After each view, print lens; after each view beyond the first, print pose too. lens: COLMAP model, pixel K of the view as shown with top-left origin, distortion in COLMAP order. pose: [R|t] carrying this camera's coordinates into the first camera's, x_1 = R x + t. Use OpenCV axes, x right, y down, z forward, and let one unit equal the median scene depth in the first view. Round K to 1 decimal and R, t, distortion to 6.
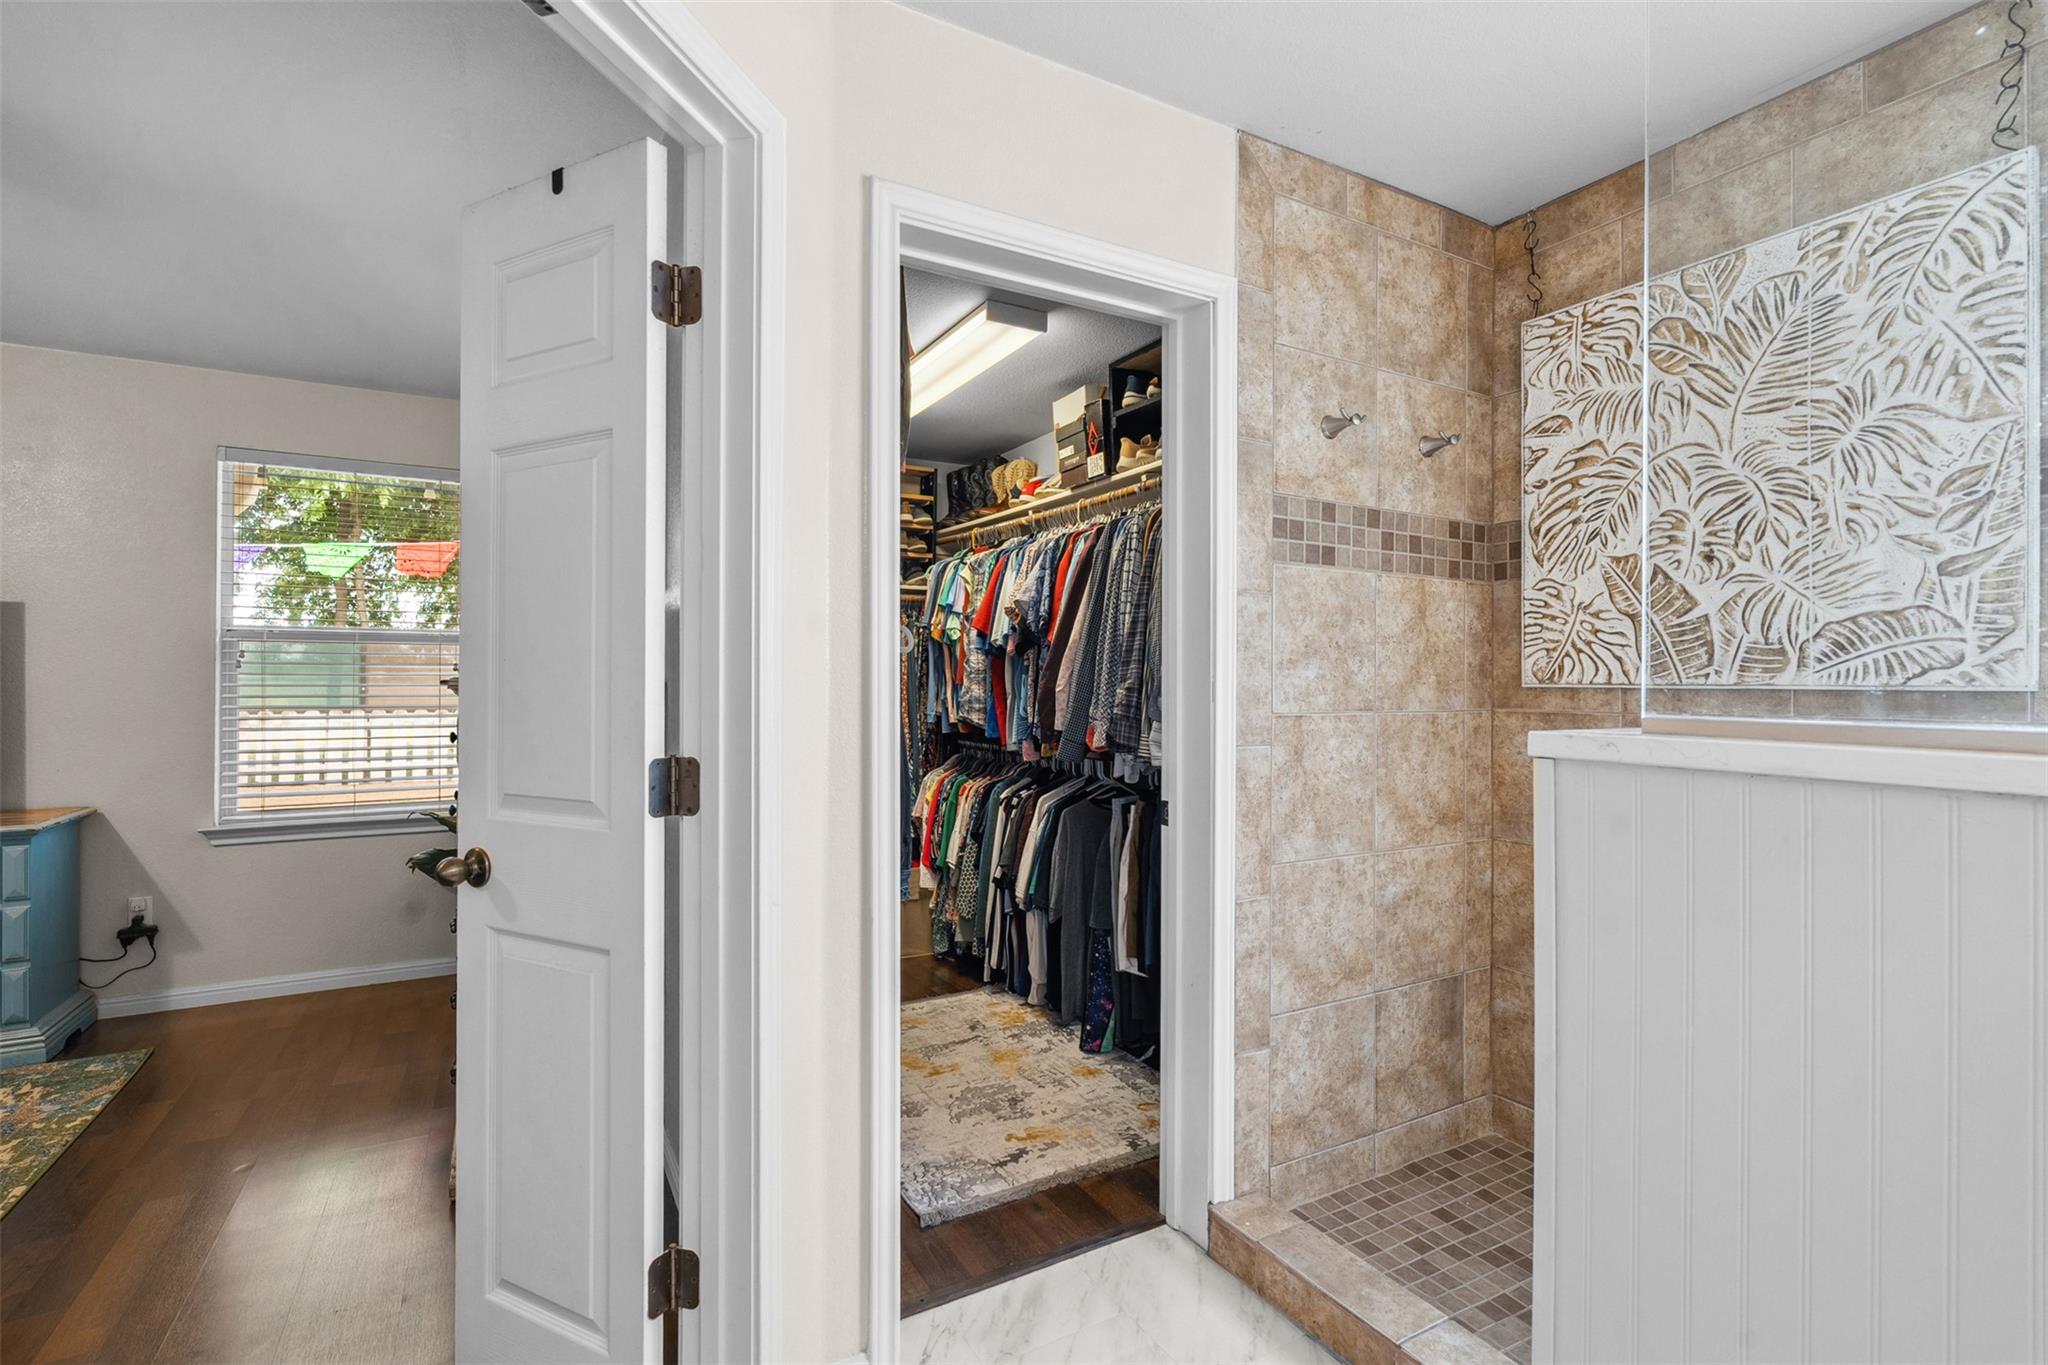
lens RADIAL K [[928.1, 0, 1018.9], [0, 928.1, 683.0], [0, 0, 1]] dist [-0.004517, 0.000707]
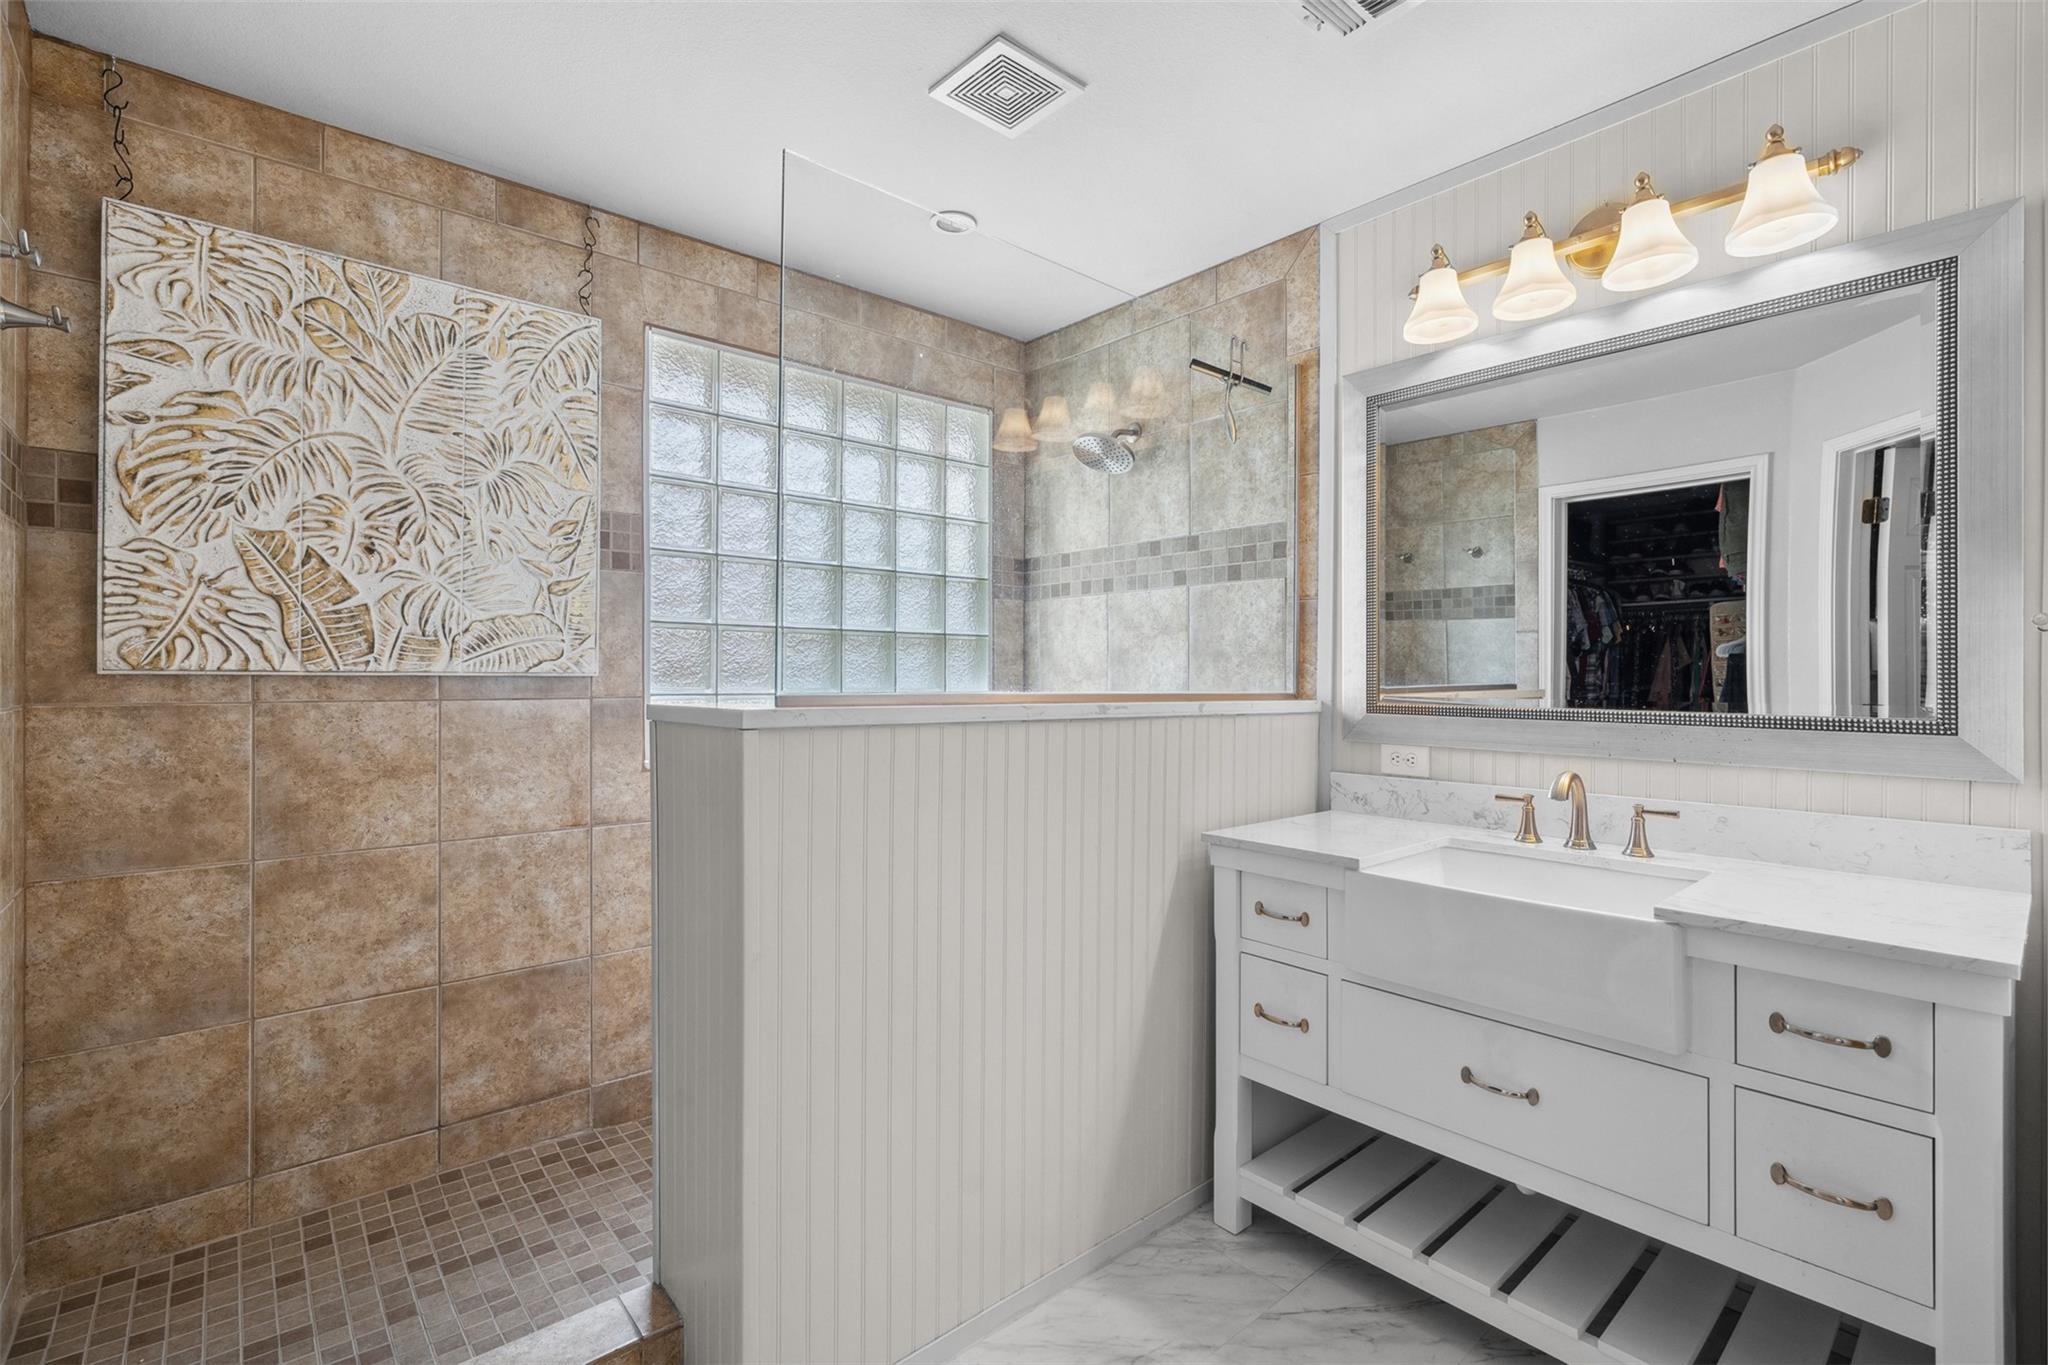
lens RADIAL K [[928.1, 0, 1026.7], [0, 928.1, 676.6], [0, 0, 1]] dist [-0.004517, 0.000707]
pose [[-0.217163, -0.006293, 0.976115, -0.425641], [-0.004832, 0.999974, 0.005371, -0.001738], [-0.976123, -0.003551, -0.217188, 0.490553]]
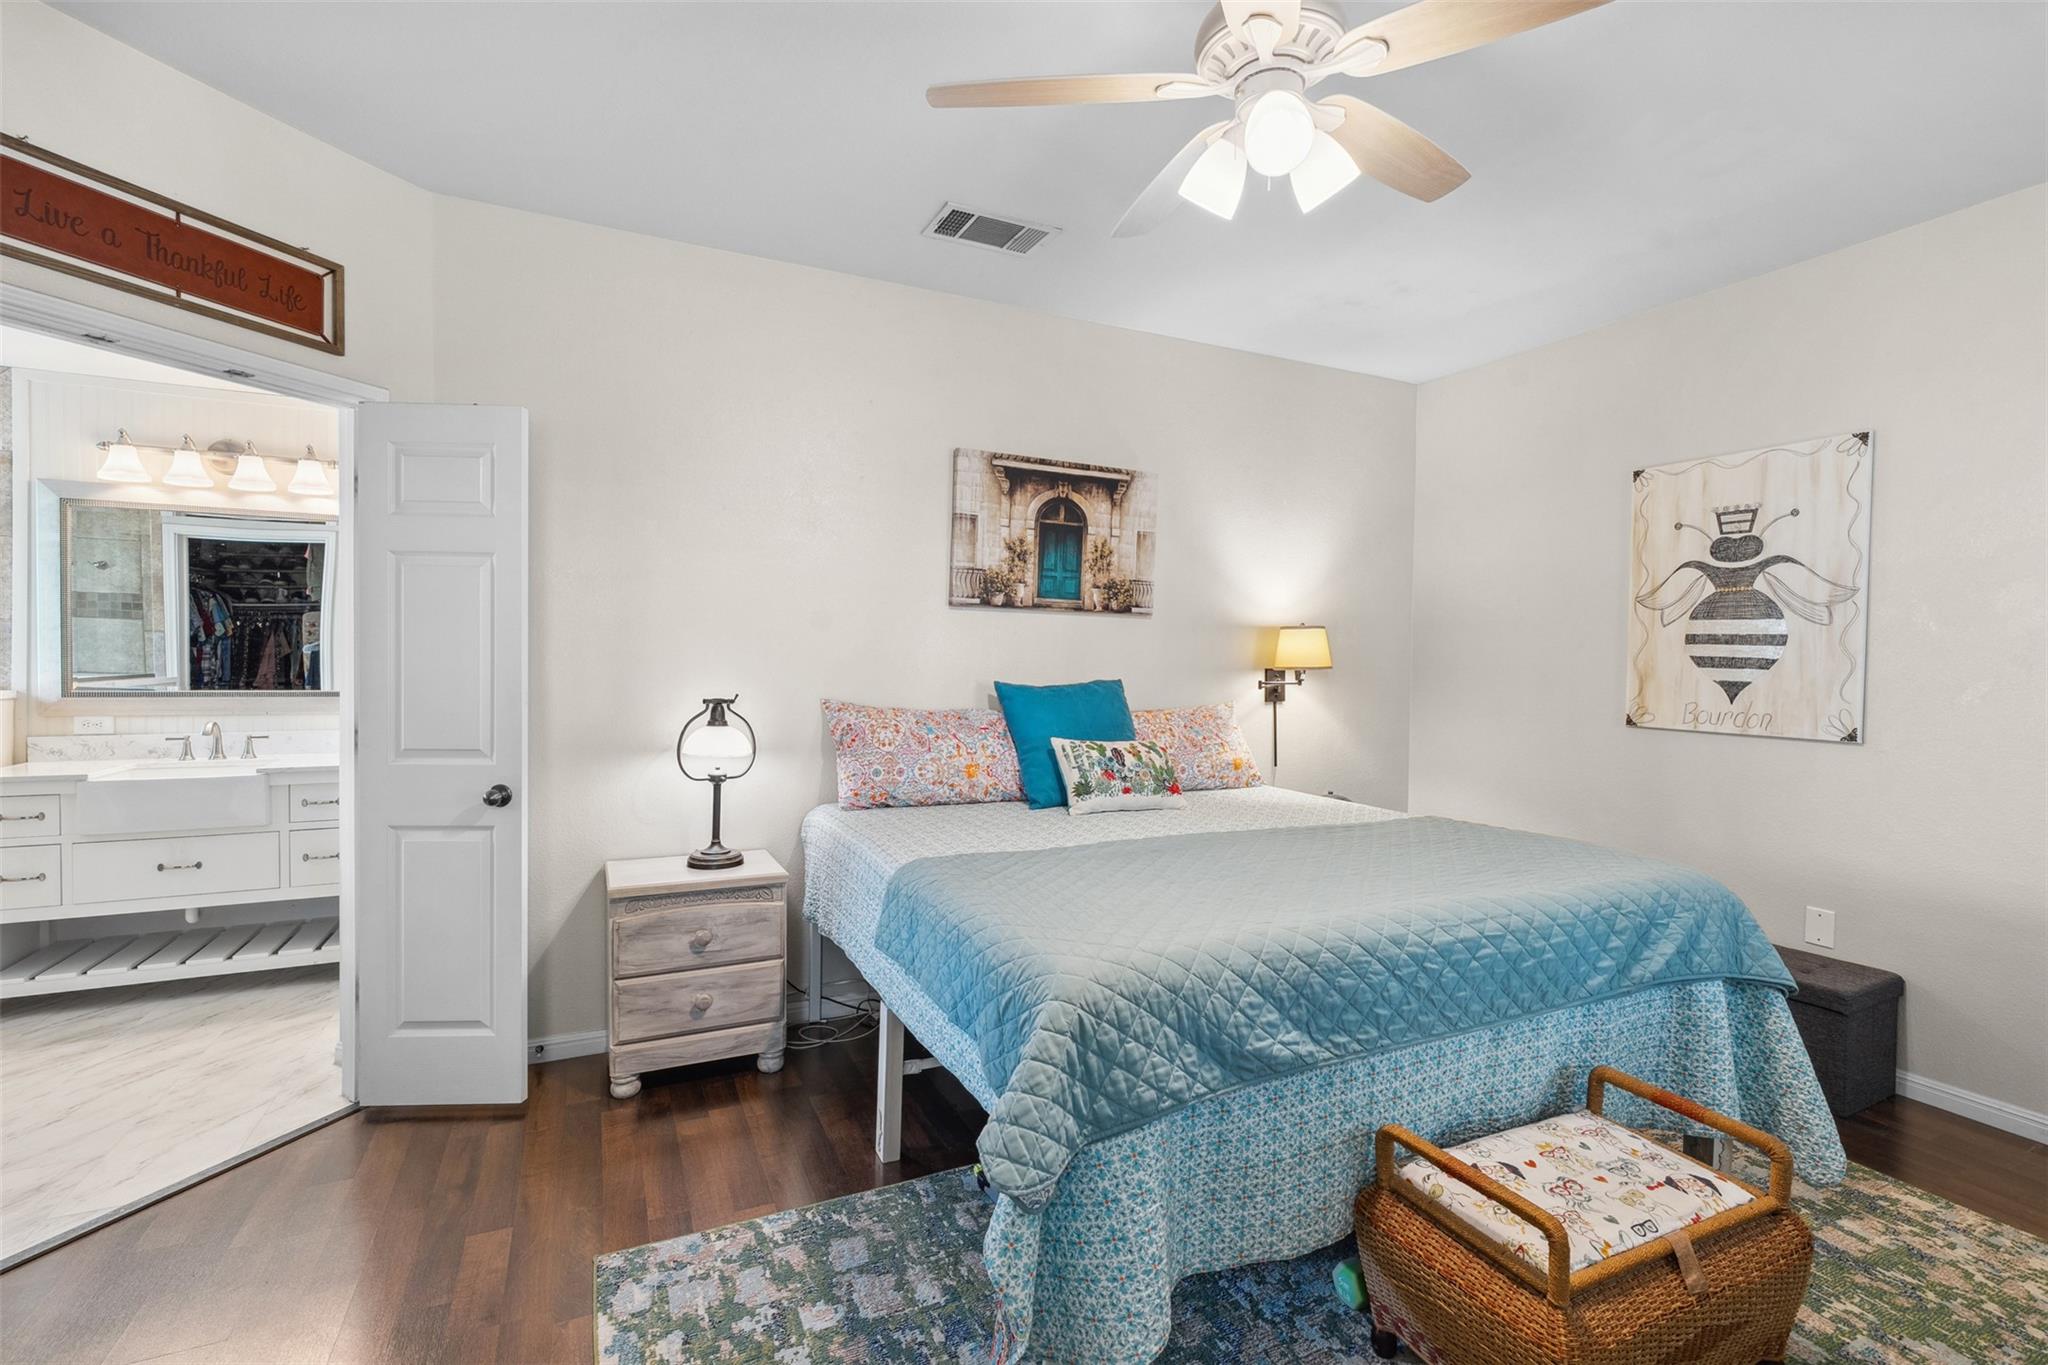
lens RADIAL K [[928.1, 0, 1032.3], [0, 928.1, 677.9], [0, 0, 1]] dist [-0.004517, 0.000707]
pose [[-0.997779, -0.016426, 0.064547, -1.073408], [-0.015251, 0.999710, 0.018649, -0.035758], [-0.064834, 0.017623, -0.997740, 1.161635]]
